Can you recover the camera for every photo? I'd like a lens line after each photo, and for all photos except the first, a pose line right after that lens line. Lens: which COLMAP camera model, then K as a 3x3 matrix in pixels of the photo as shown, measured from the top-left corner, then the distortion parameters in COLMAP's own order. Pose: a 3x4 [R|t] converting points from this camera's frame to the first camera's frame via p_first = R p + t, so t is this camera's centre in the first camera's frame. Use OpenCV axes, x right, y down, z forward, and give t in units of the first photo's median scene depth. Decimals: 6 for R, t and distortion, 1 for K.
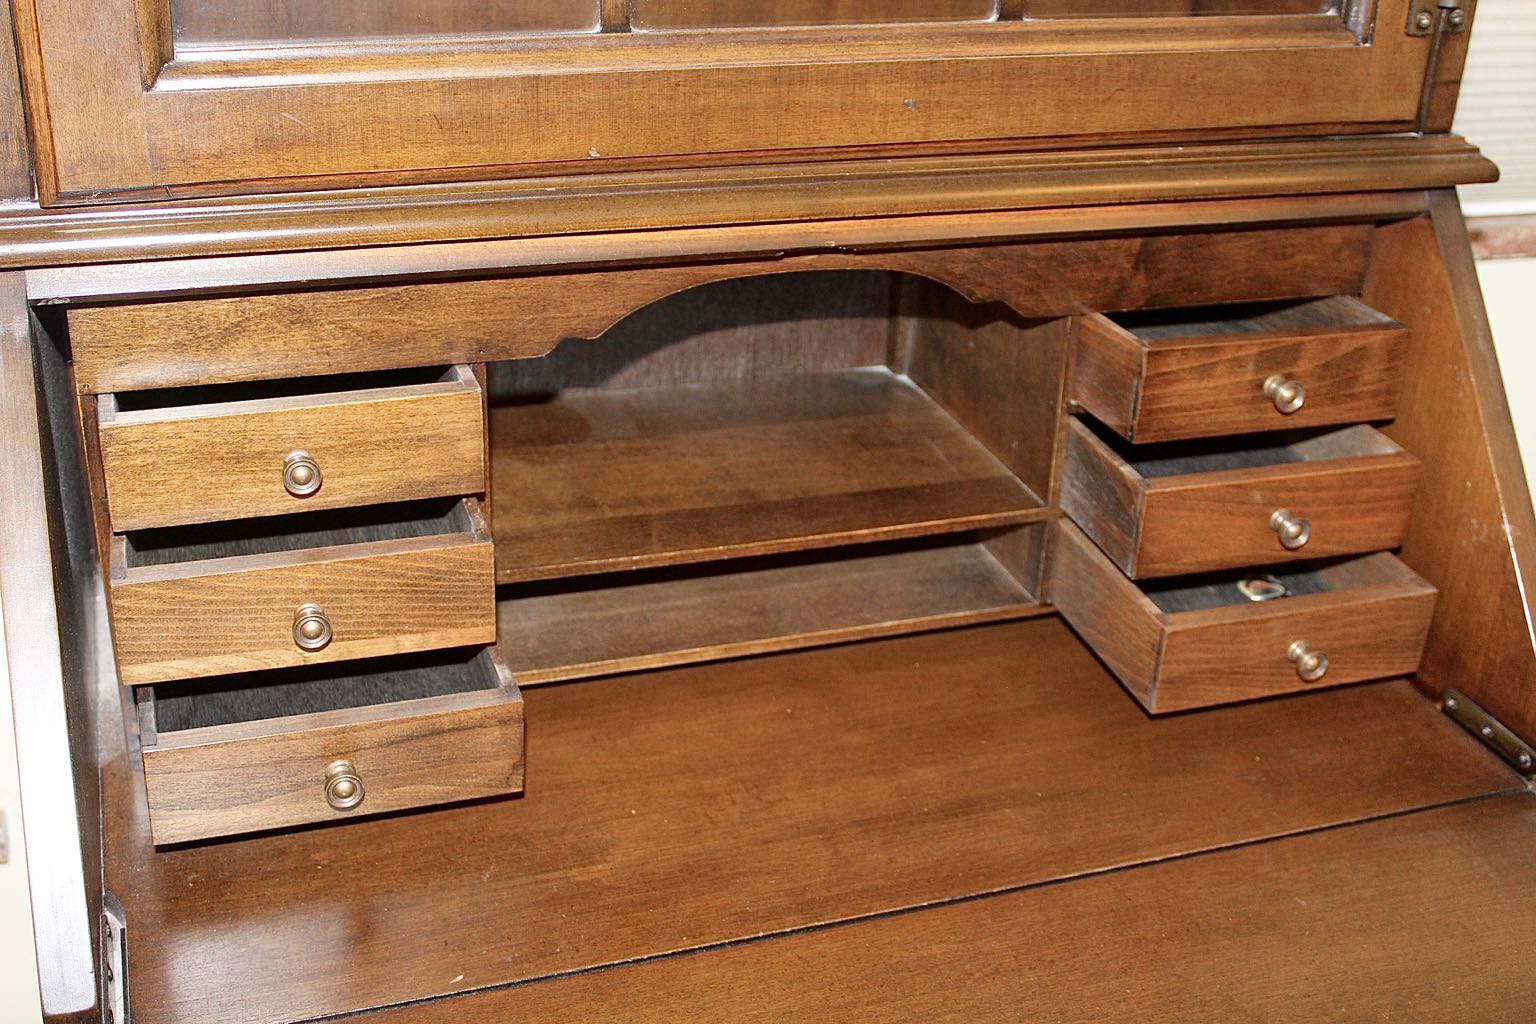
lens RADIAL K [[1796.7, 0, 772.3], [0, 1796.7, 523.8], [0, 0, 1]] dist [-0.040911, 0.000000]
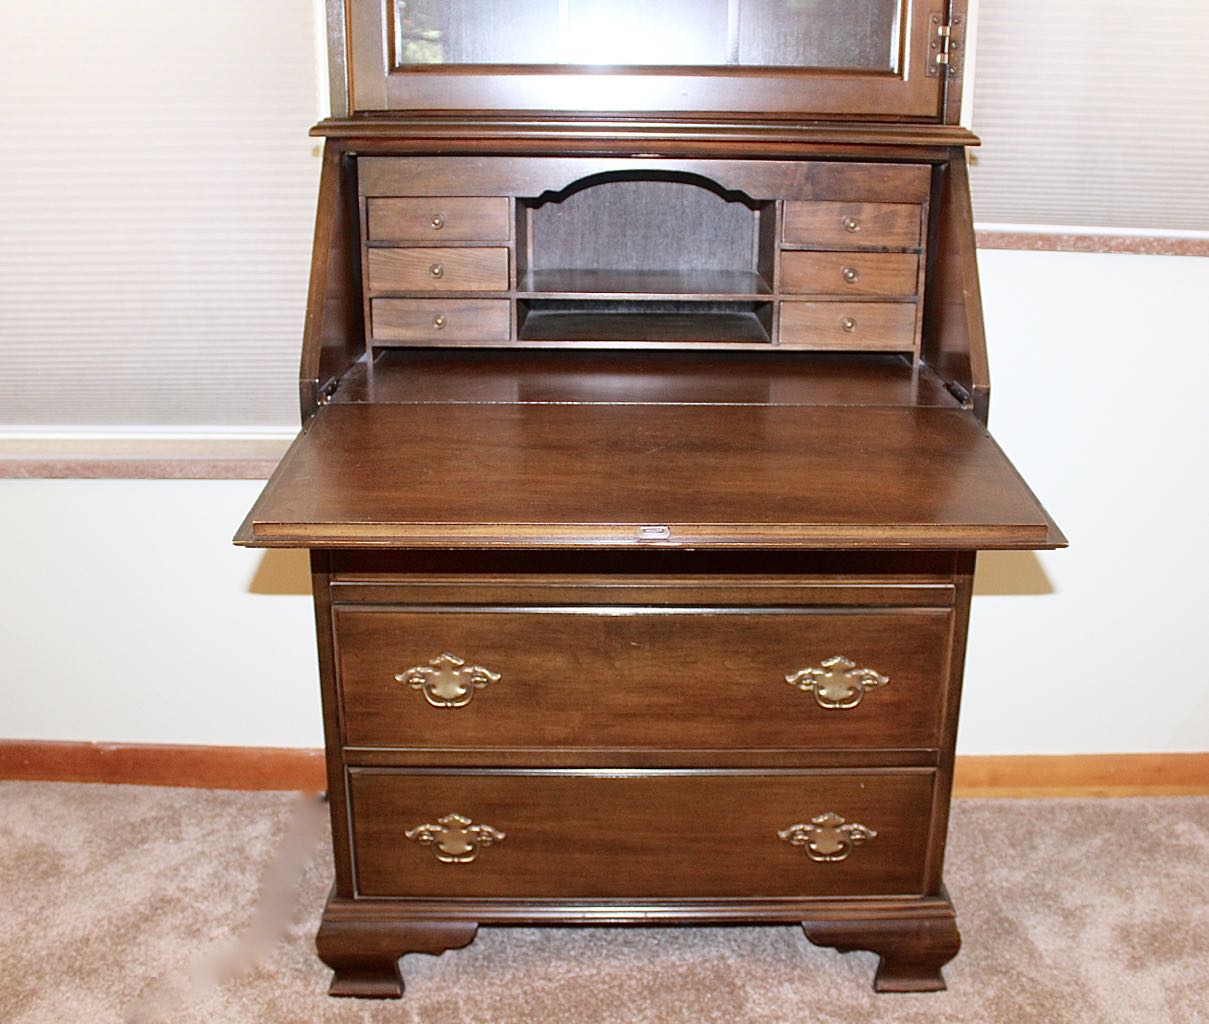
lens RADIAL K [[1320.9, 0, 660.4], [0, 1320.9, 501.4], [0, 0, 1]] dist [-0.116770, 0.000000]
pose [[0.952405, 0.061825, -0.298502, 0.571543], [-0.107345, 0.984515, -0.138589, 0.525138], [0.285311, 0.164035, 0.944293, -0.560159]]
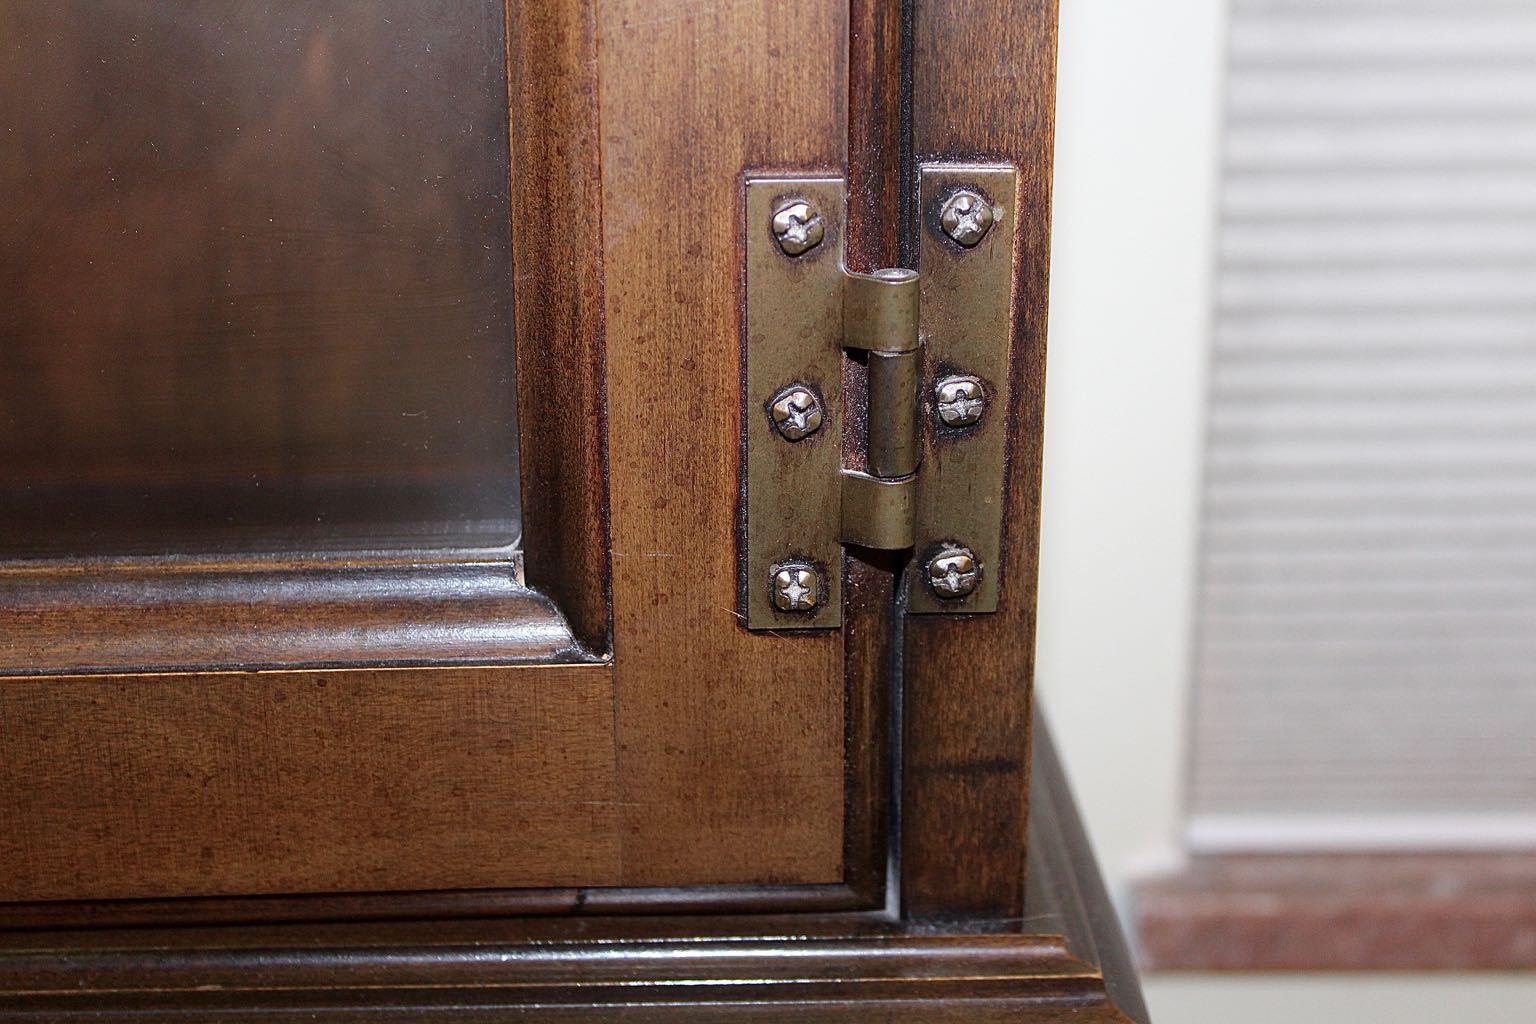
lens RADIAL K [[2418.4, 0, 767.9], [0, 2418.4, 510.9], [0, 0, 1]] dist [-0.151187, 0.000000]
pose [[0.952348, 0.051594, -0.300620, 0.493351], [-0.089932, 0.989273, -0.115115, -0.253569], [0.291455, 0.136664, 0.946772, 0.626832]]
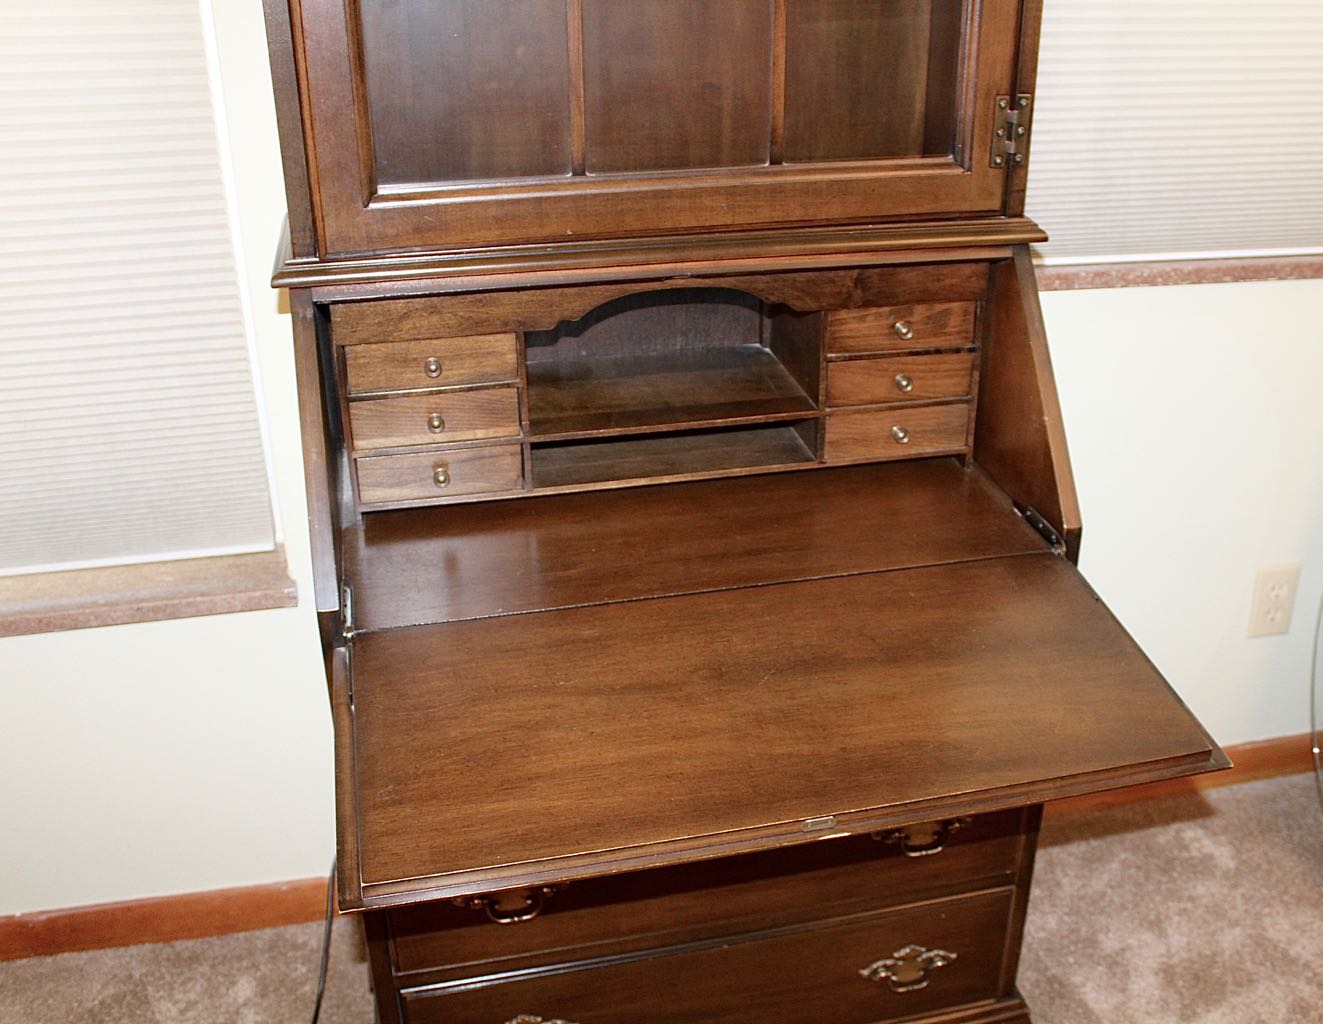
lens RADIAL K [[1384.3, 0, 745.2], [0, 1384.3, 510.6], [0, 0, 1]] dist [-0.099059, 0.000000]
pose [[0.996381, 0.007700, -0.084649, 0.223091], [-0.007602, 0.999970, 0.001489, 0.107711], [0.084657, -0.000840, 0.996410, -0.548311]]
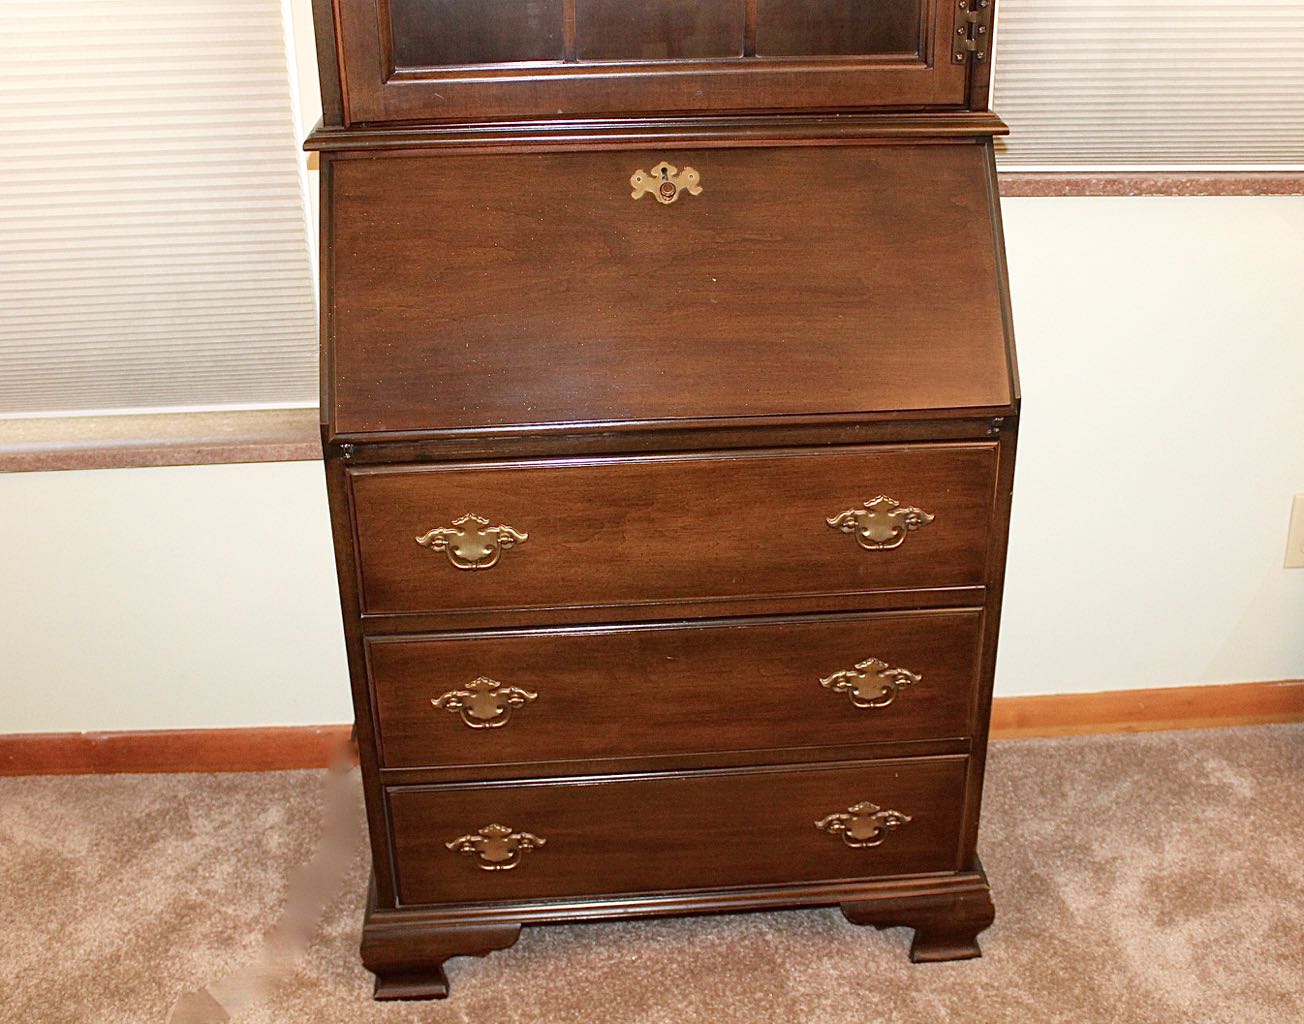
lens RADIAL K [[1553.2, 0, 707.7], [0, 1553.2, 483.3], [0, 0, 1]] dist [-0.113561, 0.000000]
pose [[0.970256, 0.061545, -0.234129, 0.546833], [-0.064536, 0.997902, -0.005127, 0.261851], [0.233322, 0.020084, 0.972192, -0.867674]]
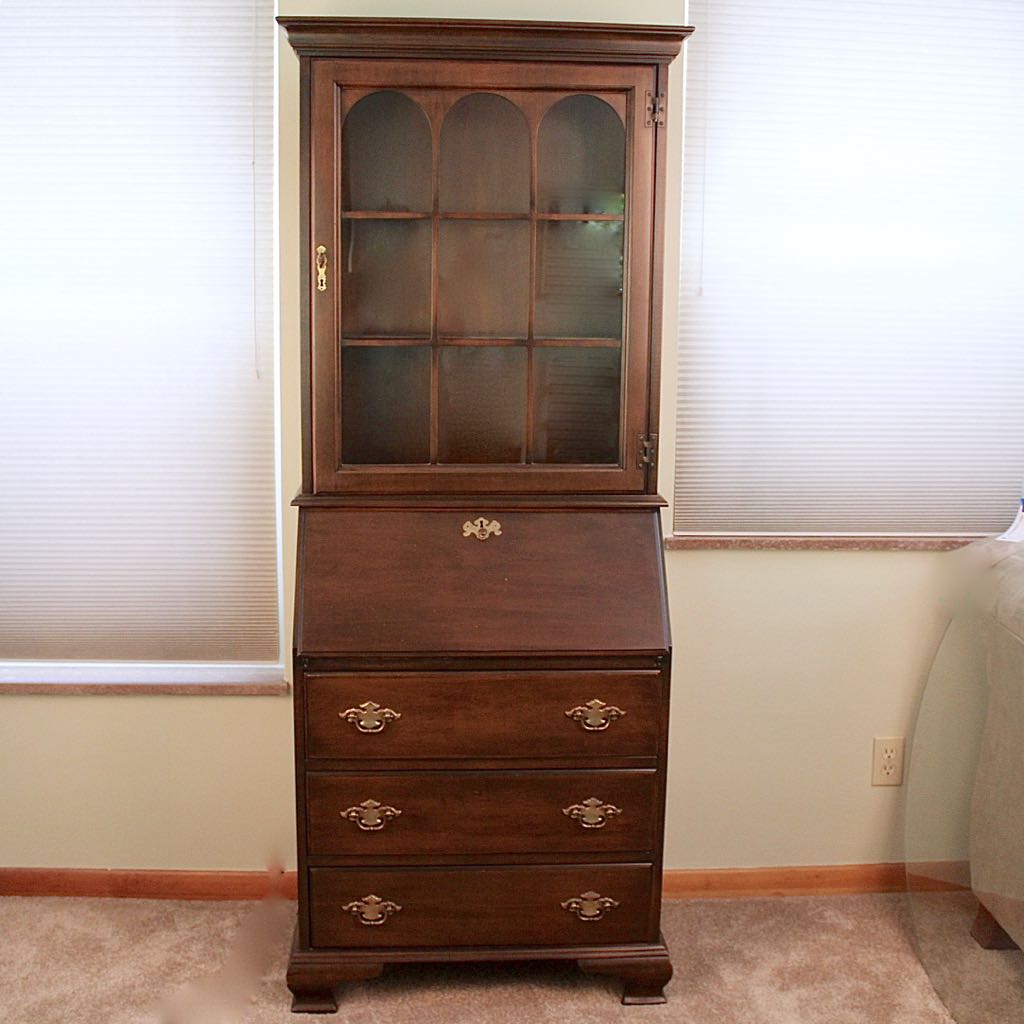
lens RADIAL K [[1373.6, 0, 512.7], [0, 1373.6, 484.8], [0, 0, 1]] dist [-0.138339, 0.000000]
pose [[0.963234, 0.012069, -0.268394, 0.937535], [-0.089746, 0.956061, -0.279094, 0.660100], [0.253233, 0.292920, 0.921993, -1.947158]]
